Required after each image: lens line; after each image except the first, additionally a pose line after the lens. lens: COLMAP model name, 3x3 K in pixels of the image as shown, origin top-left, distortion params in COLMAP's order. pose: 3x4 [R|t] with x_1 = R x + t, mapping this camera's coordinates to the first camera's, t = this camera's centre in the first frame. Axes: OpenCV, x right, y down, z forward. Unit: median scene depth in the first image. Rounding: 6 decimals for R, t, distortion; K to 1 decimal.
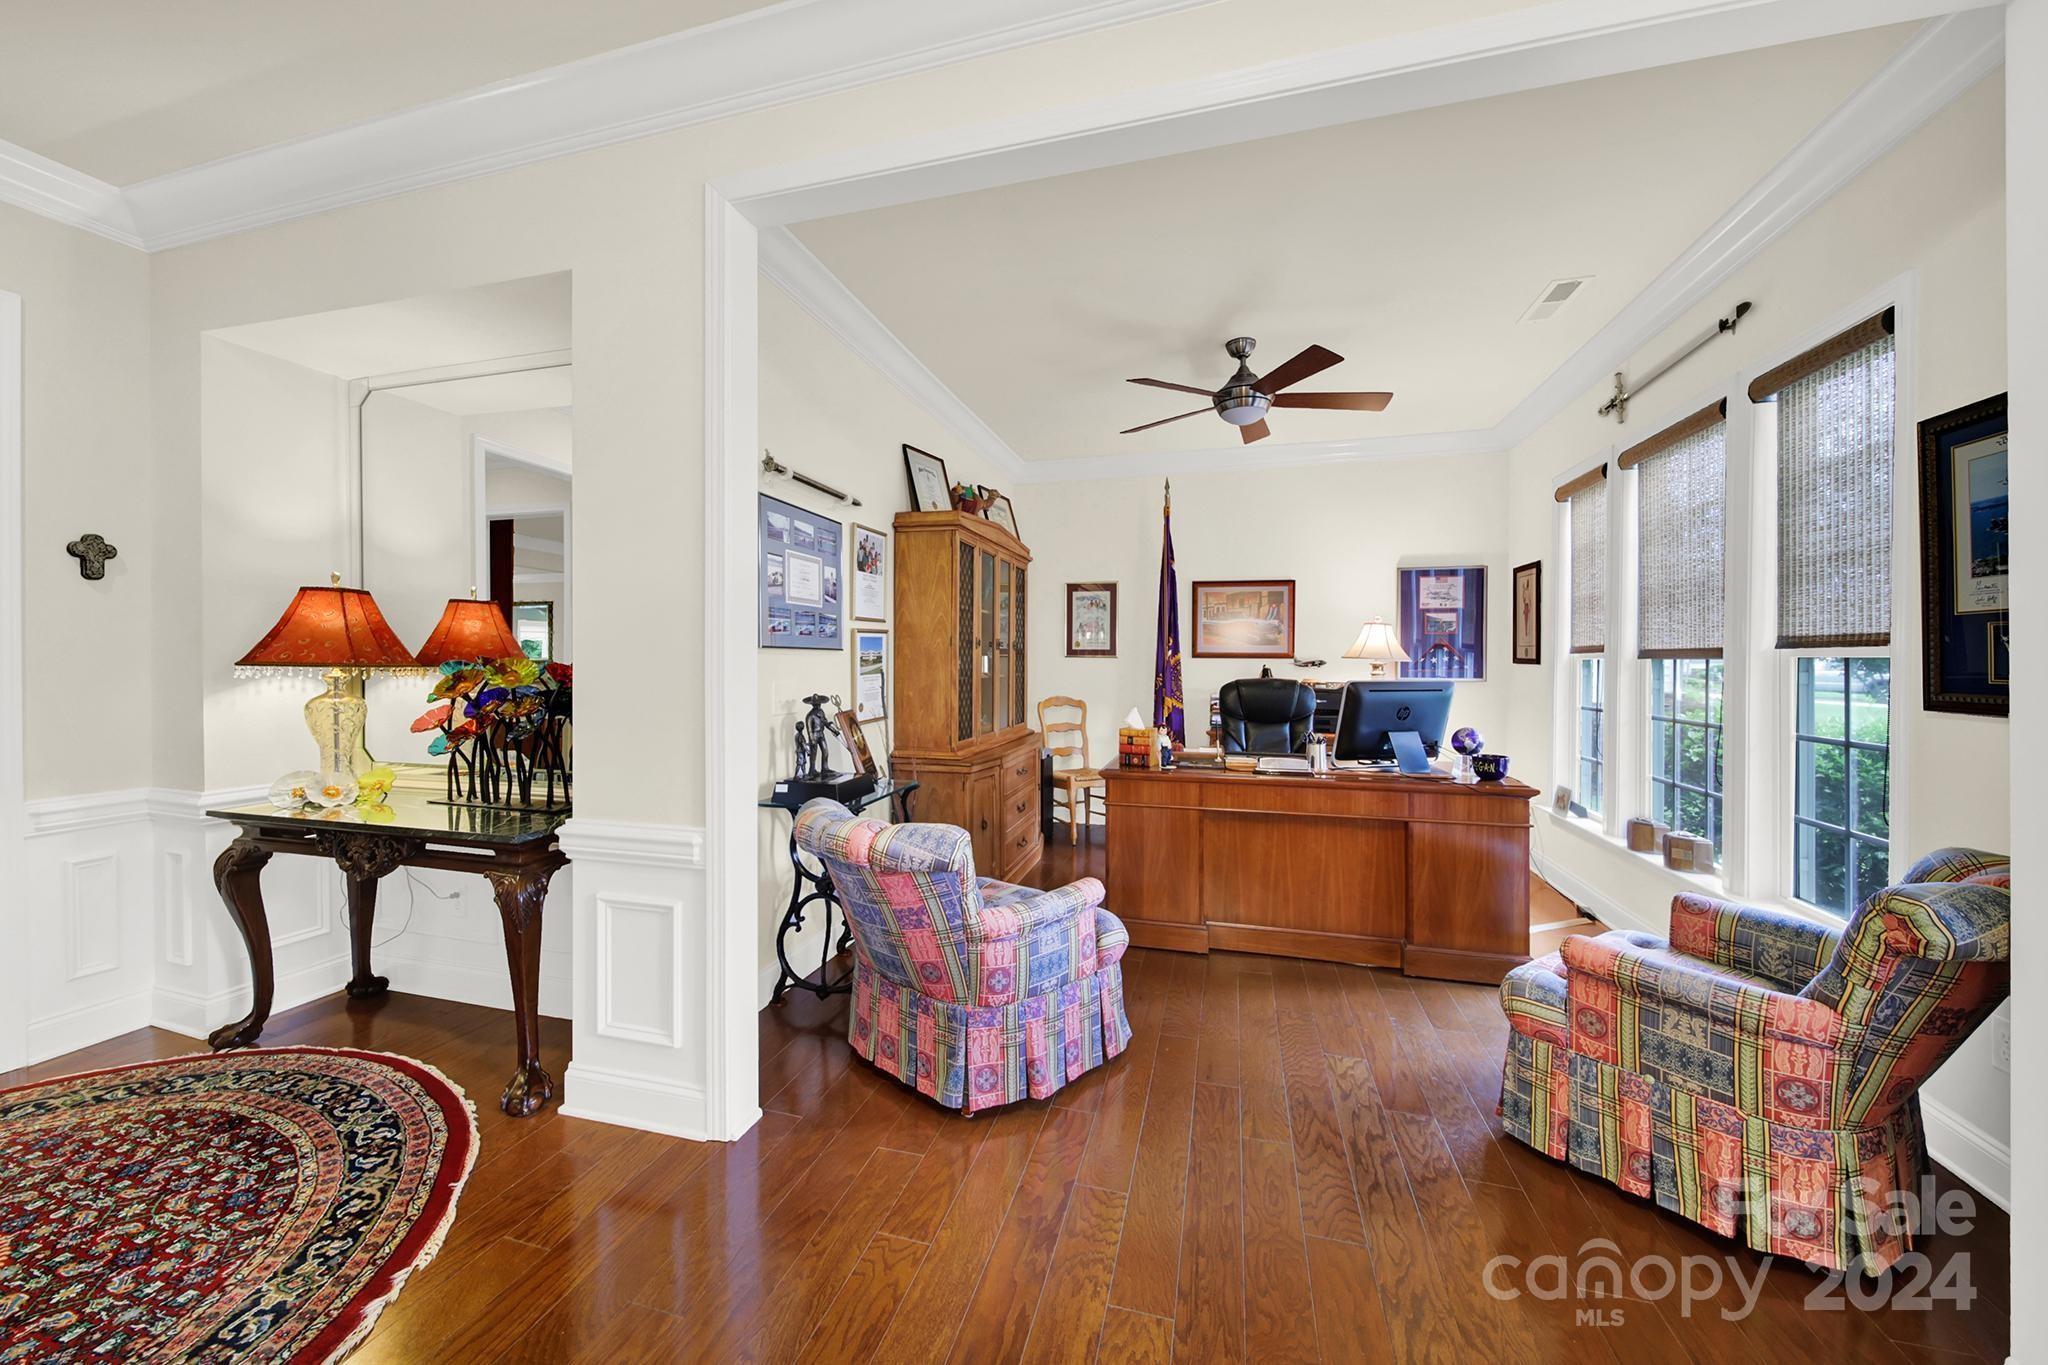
lens RADIAL K [[736.1, 0, 1025.9], [0, 736.1, 663.9], [0, 0, 1]] dist [0.000942, -0.000304]
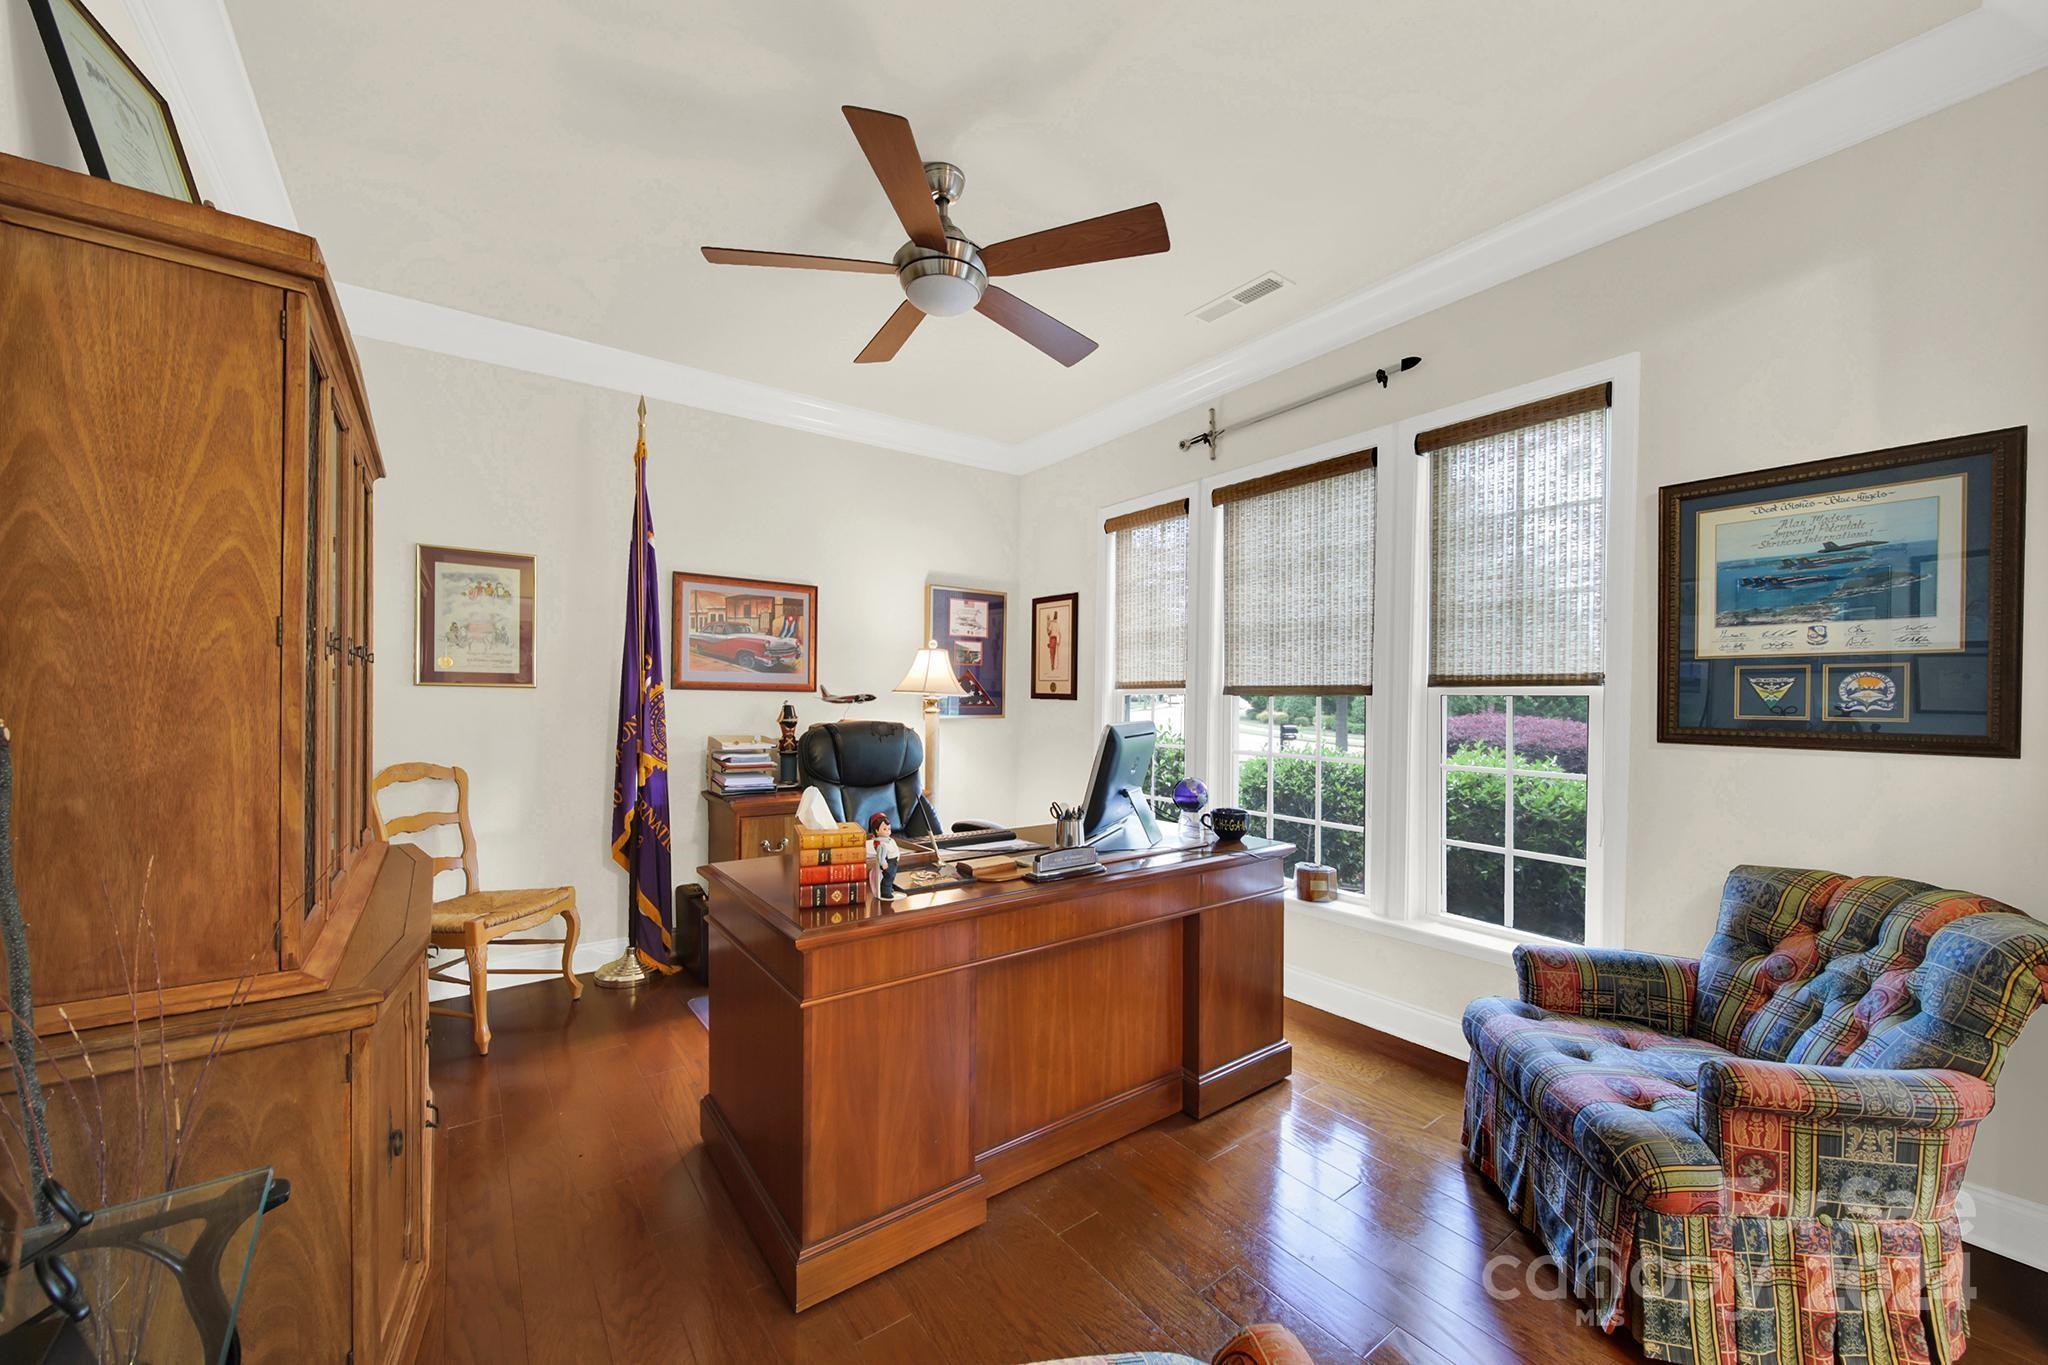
lens RADIAL K [[736.1, 0, 953.1], [0, 736.1, 704.1], [0, 0, 1]] dist [0.000942, -0.000304]
pose [[0.625716, -0.005914, 0.780028, -0.167947], [-0.001643, 0.999959, 0.008900, -0.002228], [-0.780049, -0.006850, 0.625681, 0.559268]]
